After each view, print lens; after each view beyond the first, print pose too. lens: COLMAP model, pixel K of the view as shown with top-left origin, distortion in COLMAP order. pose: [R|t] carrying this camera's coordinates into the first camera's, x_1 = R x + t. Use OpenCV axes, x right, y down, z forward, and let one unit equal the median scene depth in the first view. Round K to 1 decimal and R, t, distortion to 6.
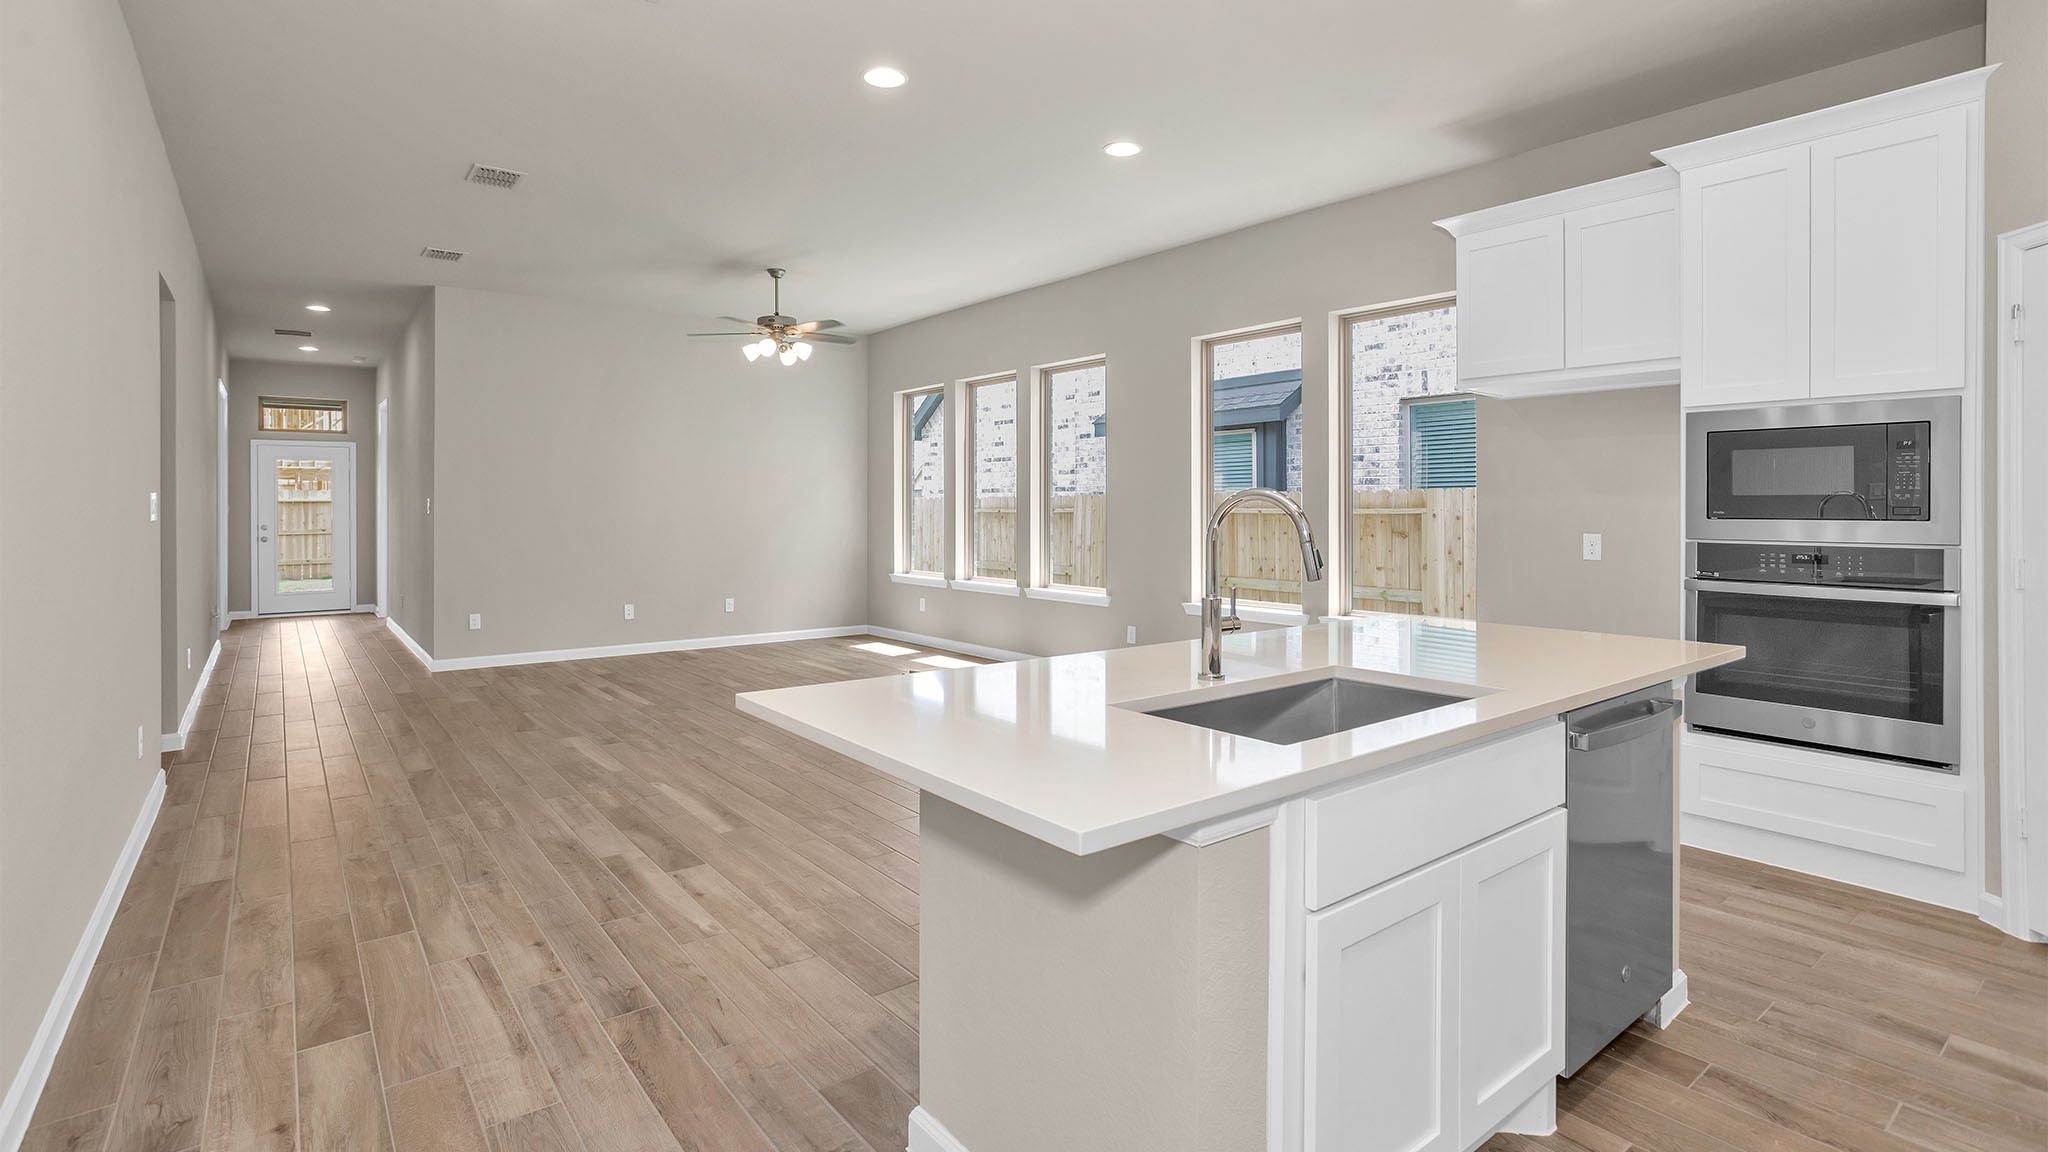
lens RADIAL K [[1014.7, 0, 1031.0], [0, 1014.7, 557.5], [0, 0, 1]] dist [-0.003600, -0.000115]
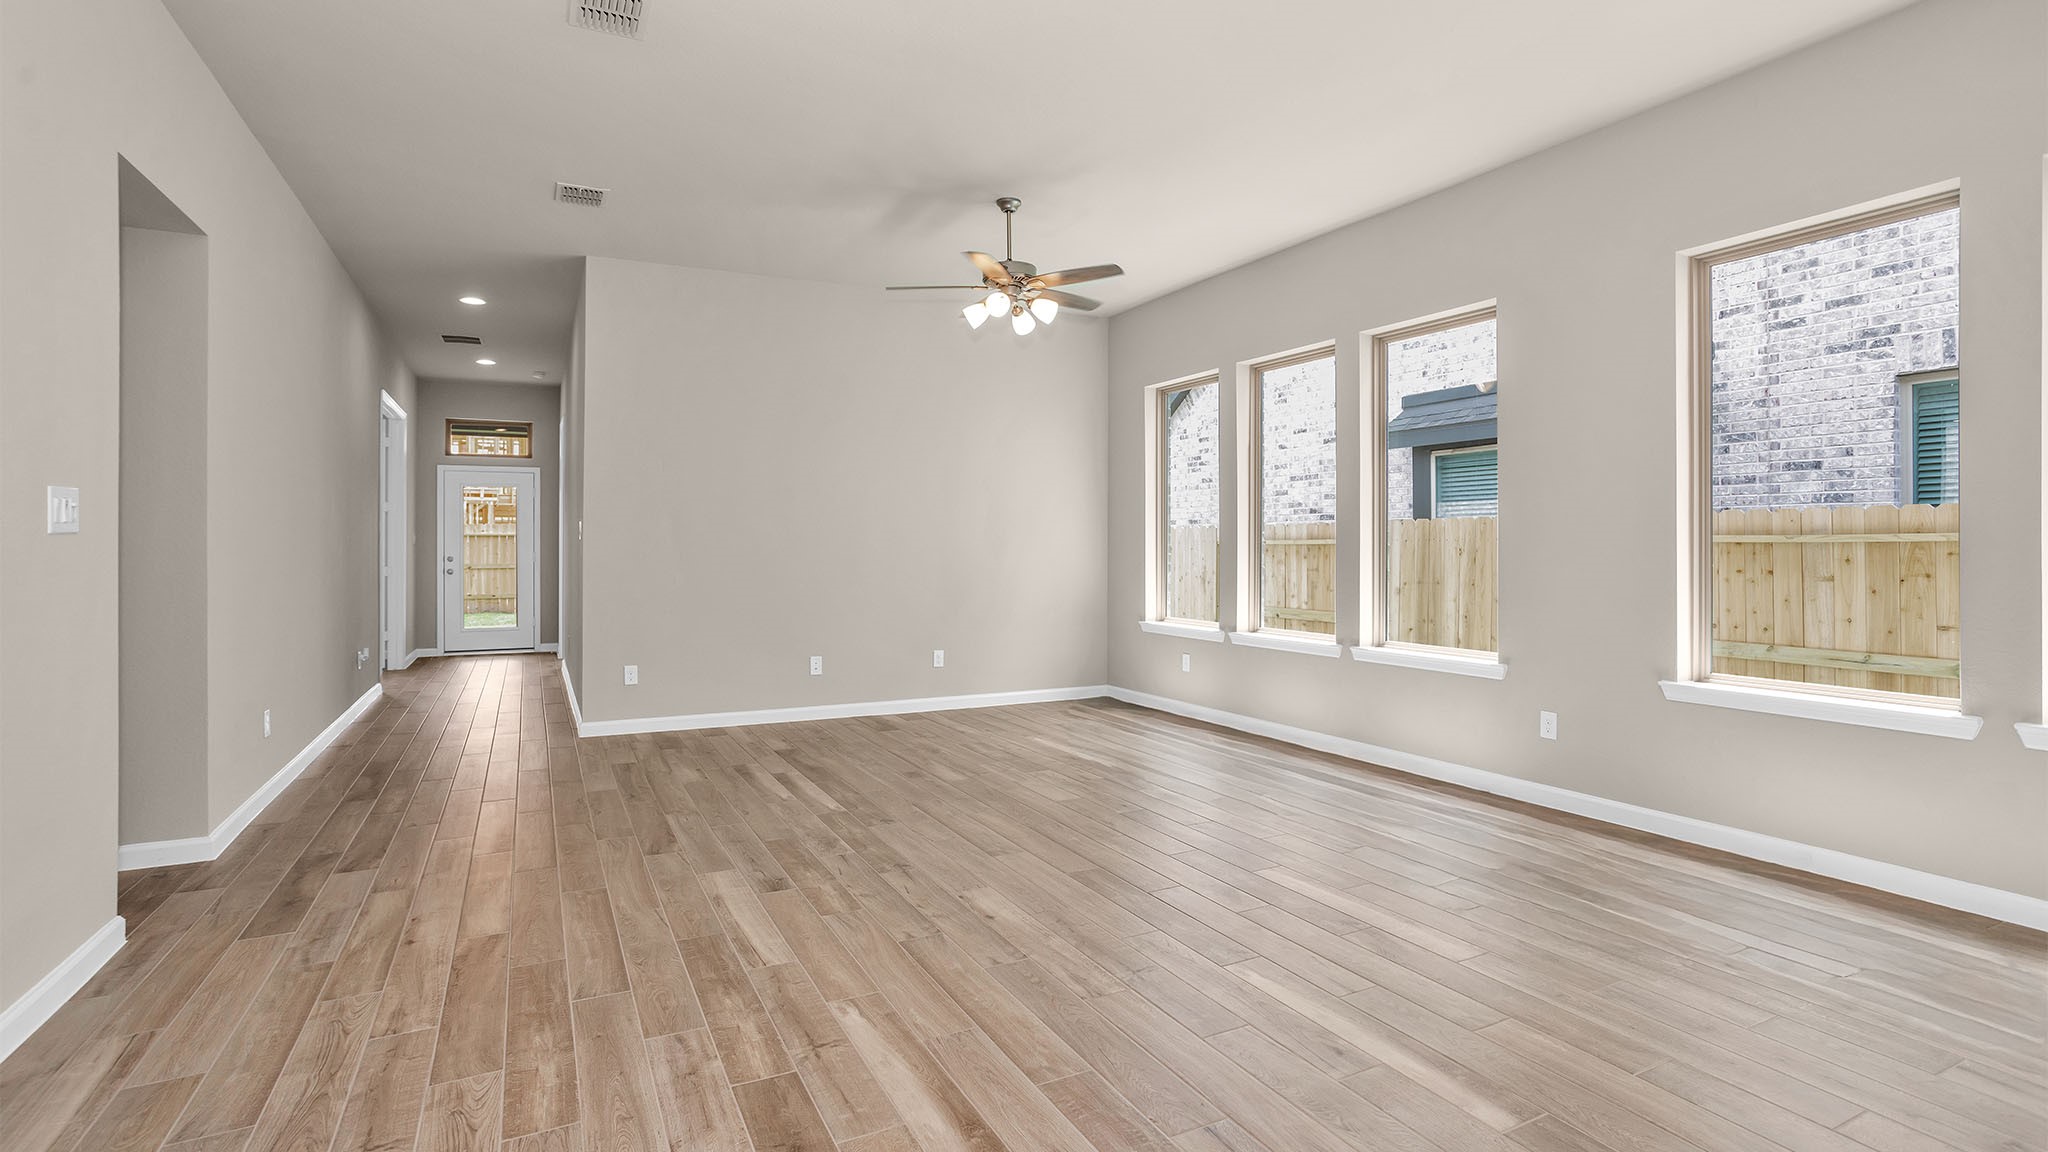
lens RADIAL K [[1014.7, 0, 1031.0], [0, 1014.7, 557.5], [0, 0, 1]] dist [-0.003600, -0.000115]
pose [[0.983974, 0.003786, -0.178274, -0.094721], [-0.010688, 0.999229, -0.037767, -0.002400], [0.177994, 0.039067, 0.983256, 0.260207]]
